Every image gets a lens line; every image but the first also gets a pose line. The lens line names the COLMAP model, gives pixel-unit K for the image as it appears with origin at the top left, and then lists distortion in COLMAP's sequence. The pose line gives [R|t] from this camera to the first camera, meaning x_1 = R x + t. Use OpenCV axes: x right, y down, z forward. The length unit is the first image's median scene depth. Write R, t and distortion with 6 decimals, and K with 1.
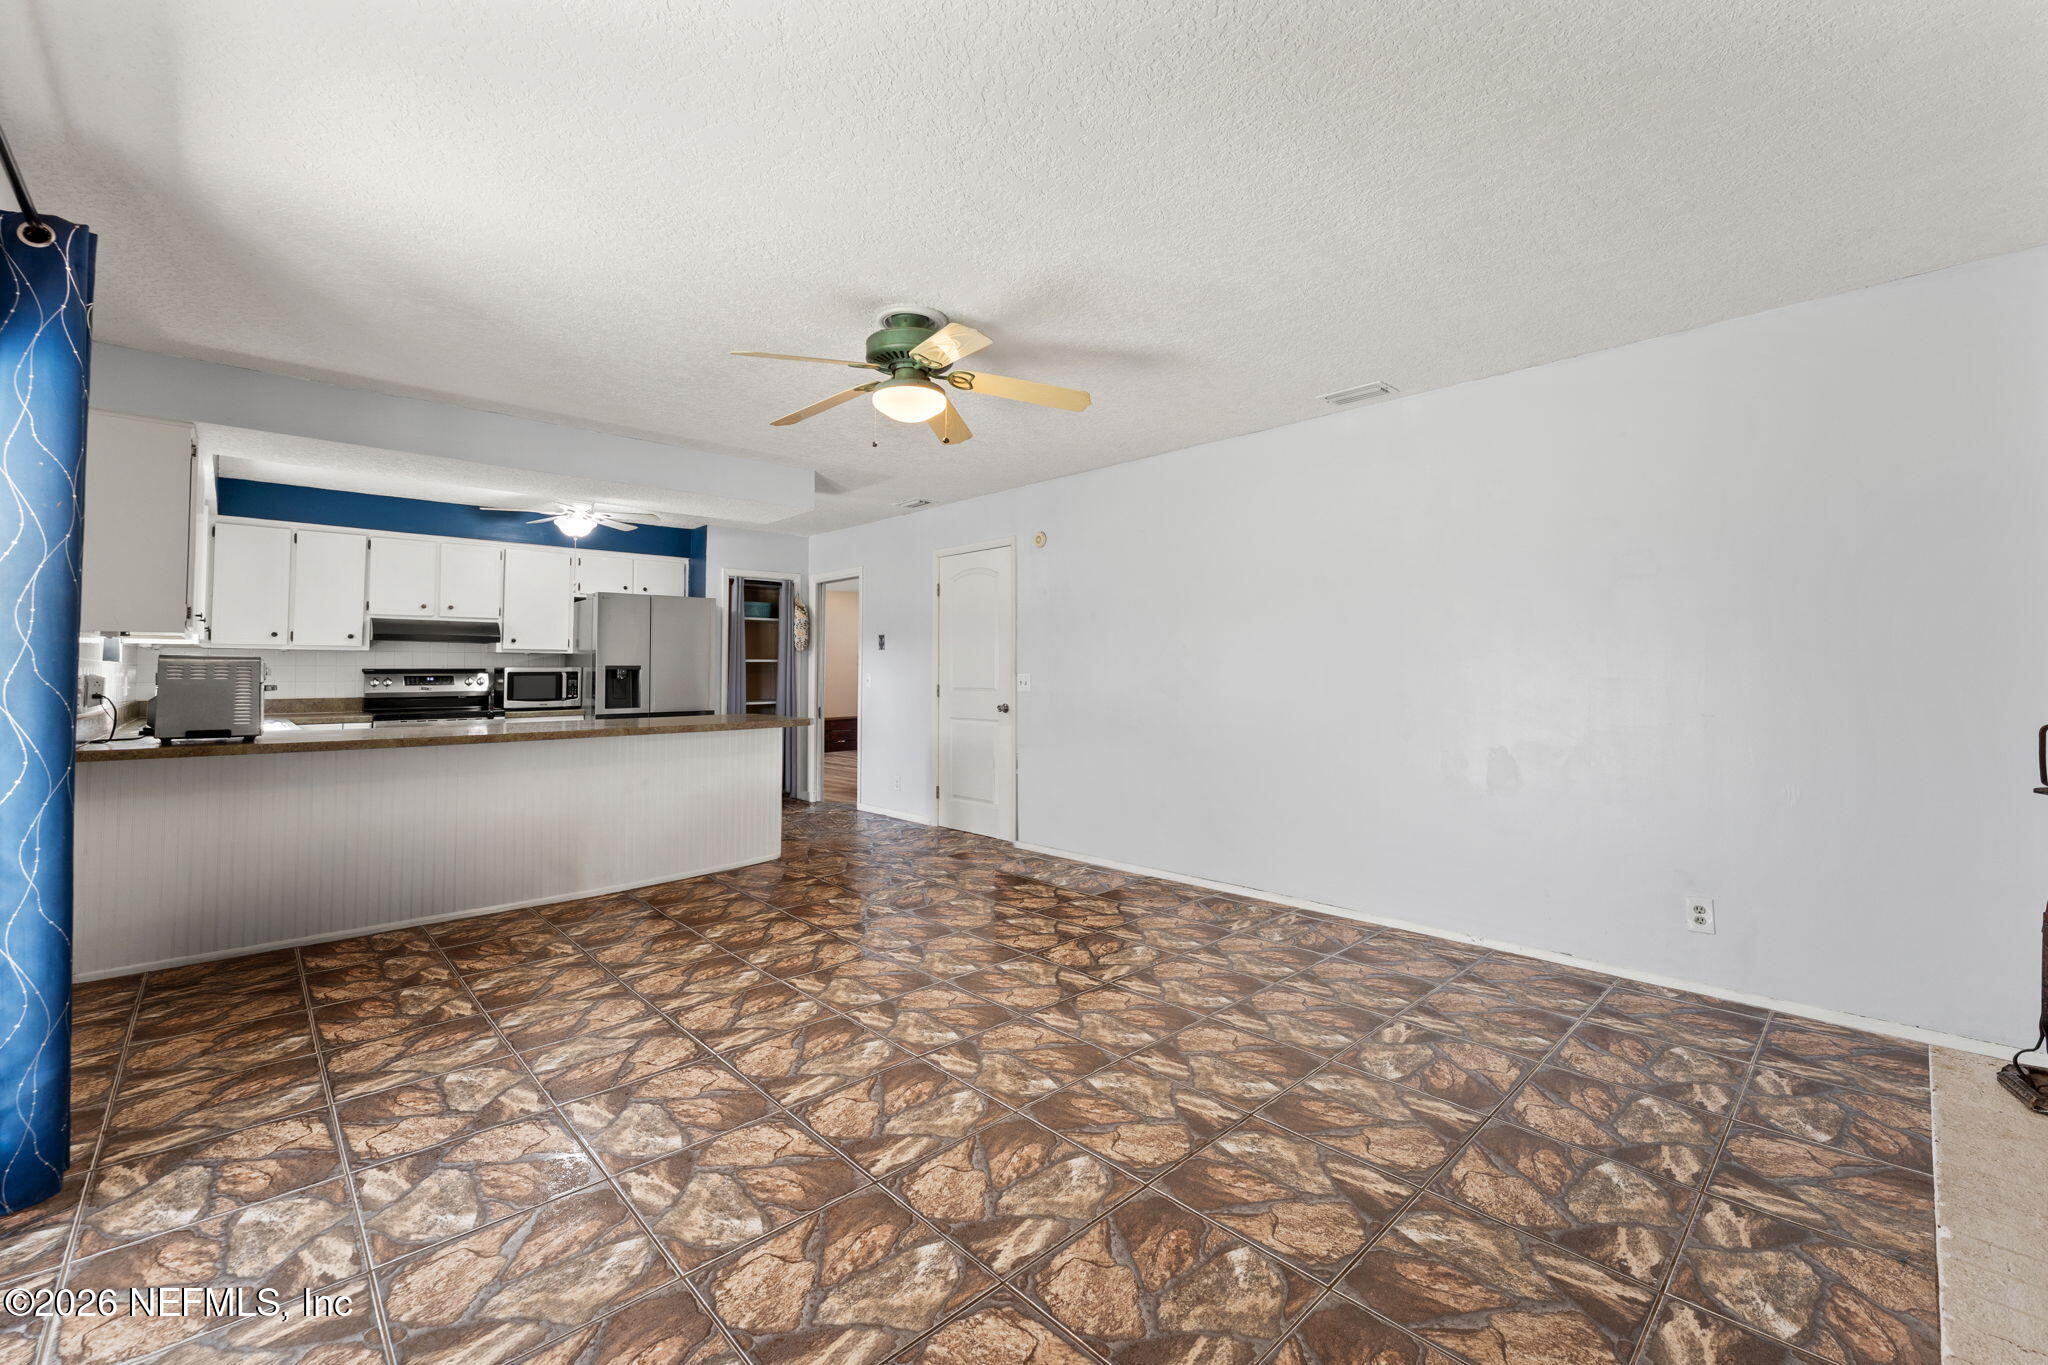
lens RADIAL K [[832.6, 0, 1017.4], [0, 832.6, 676.8], [0, 0, 1]] dist [0.000003, -0.000040]
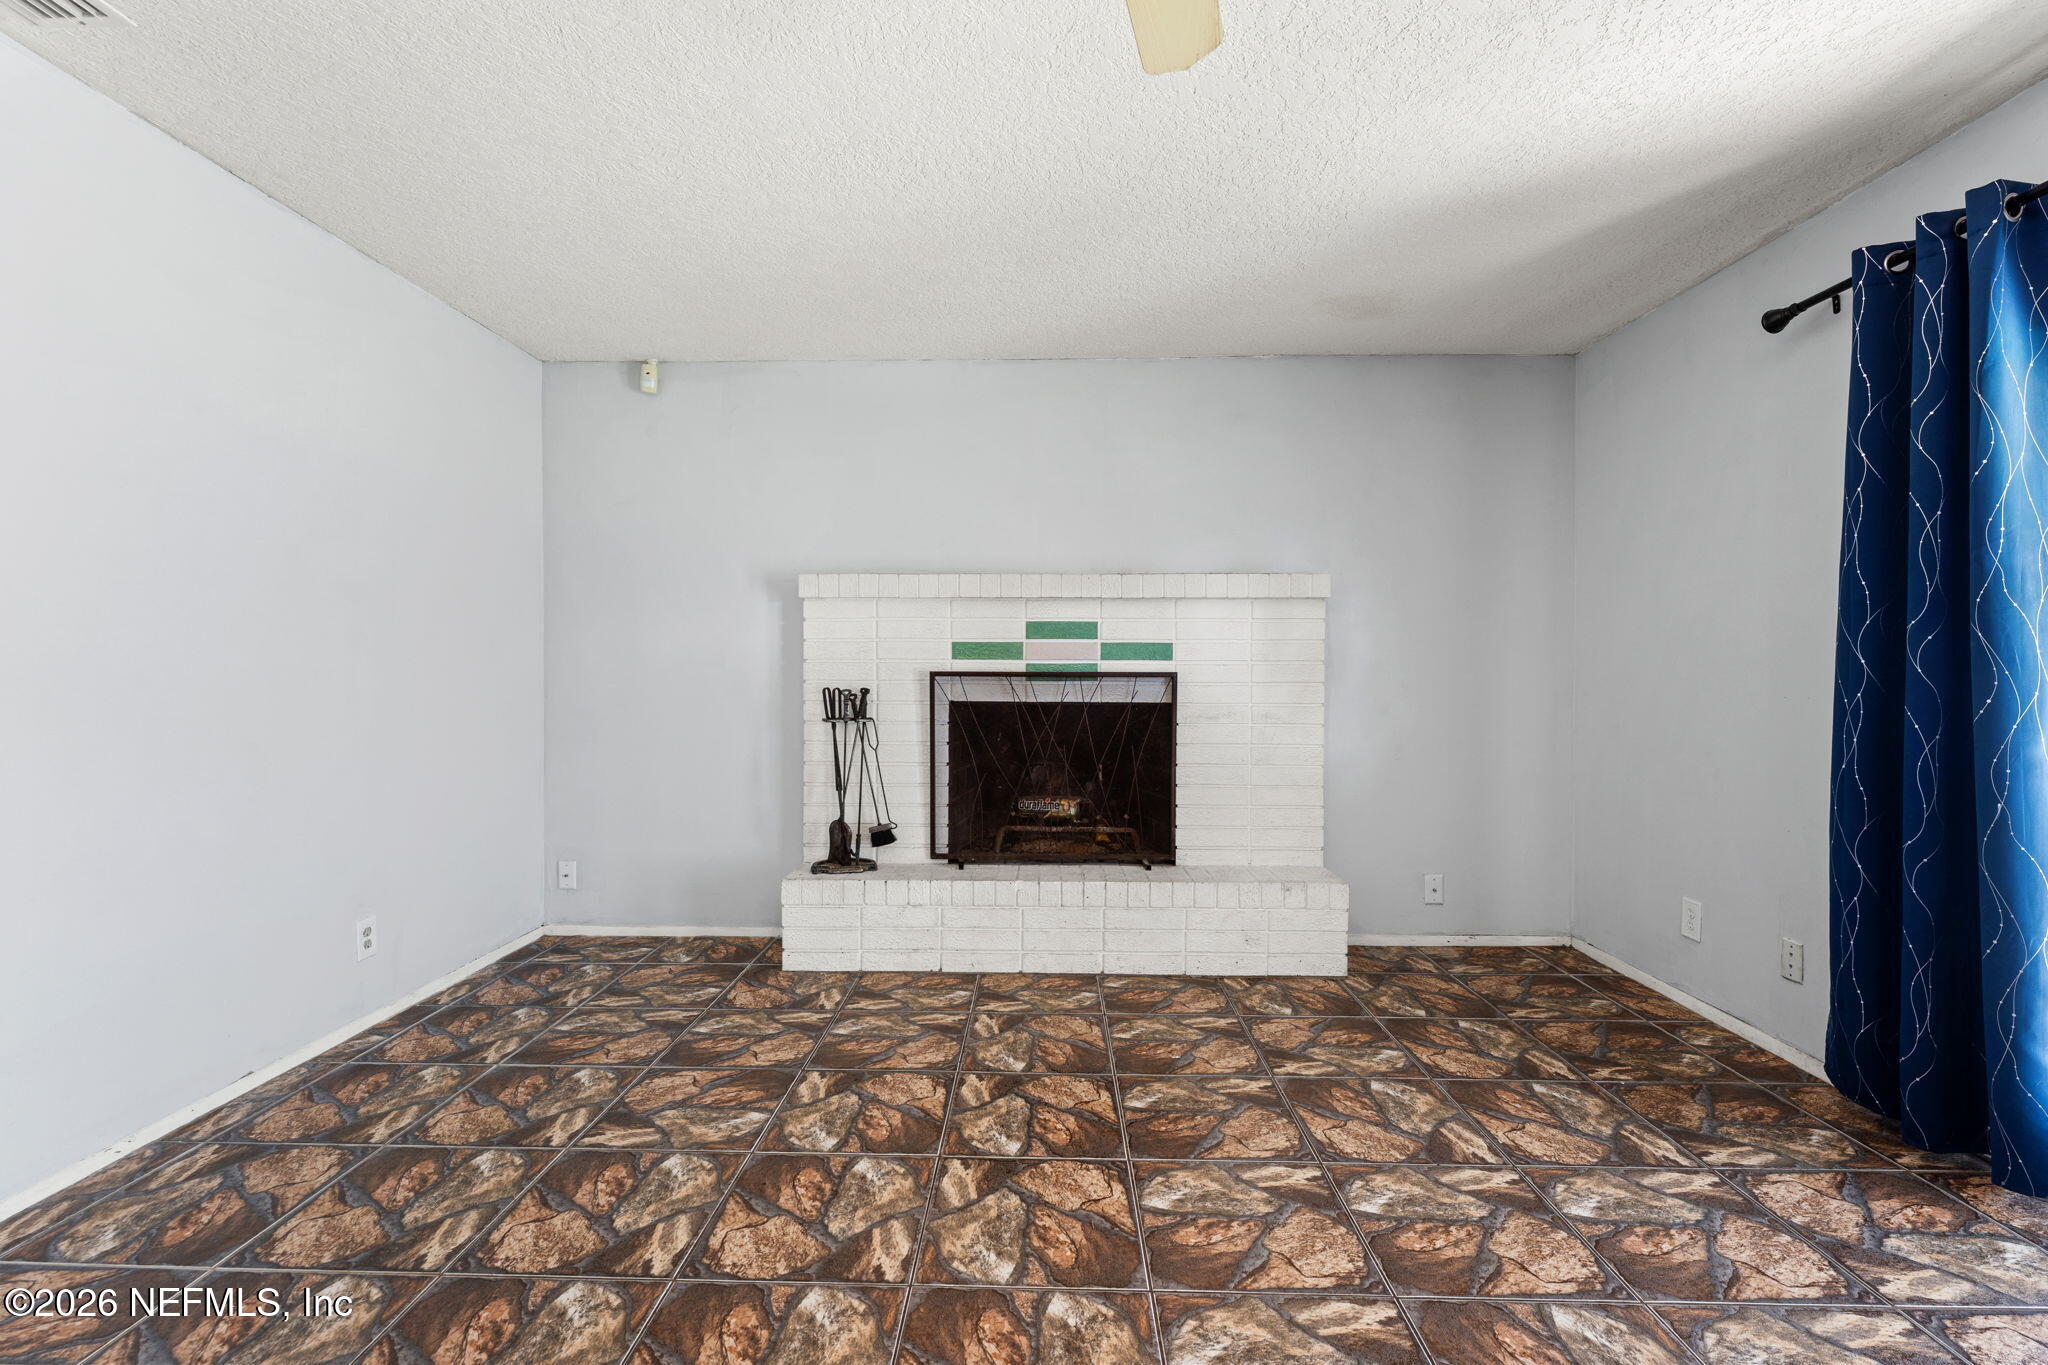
lens RADIAL K [[895.0, 0, 1024.3], [0, 895.0, 674.5], [0, 0, 1]] dist [-0.000301, -0.000355]
pose [[-0.713893, -0.000110, 0.700254, -0.467294], [0.004986, 0.999974, 0.005241, 0.012044], [-0.700237, 0.007233, -0.713874, 1.684327]]
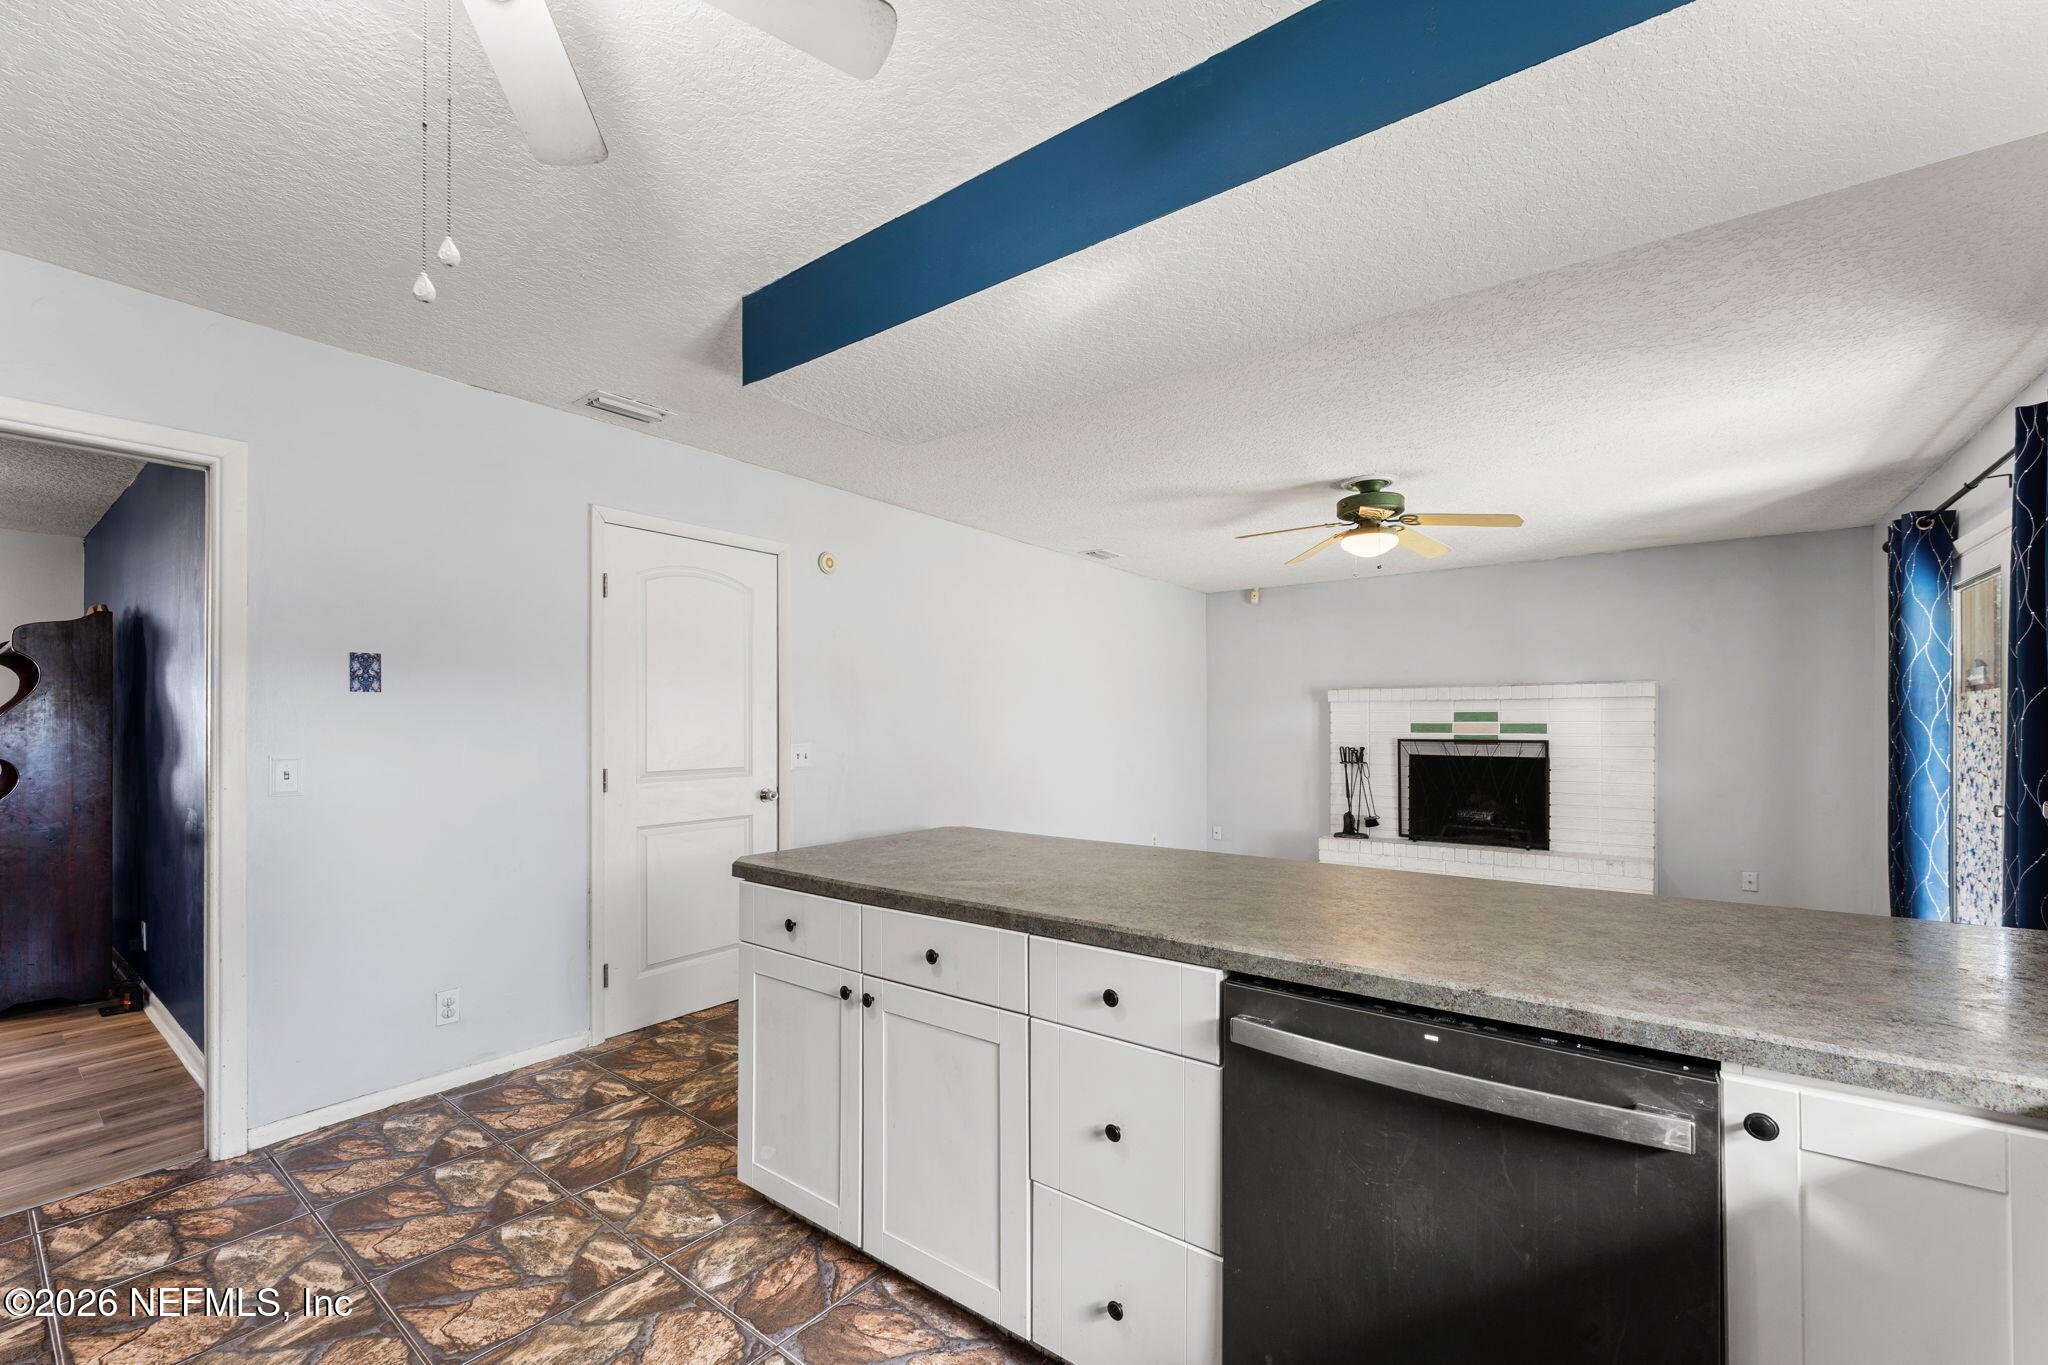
lens RADIAL K [[832.6, 0, 1012.9], [0, 832.6, 725.1], [0, 0, 1]] dist [0.000003, -0.000040]
pose [[-0.157871, 0.002676, 0.987456, -1.948370], [0.009371, 0.999955, -0.001212, -0.046389], [-0.987415, 0.009062, -0.157889, 2.475576]]
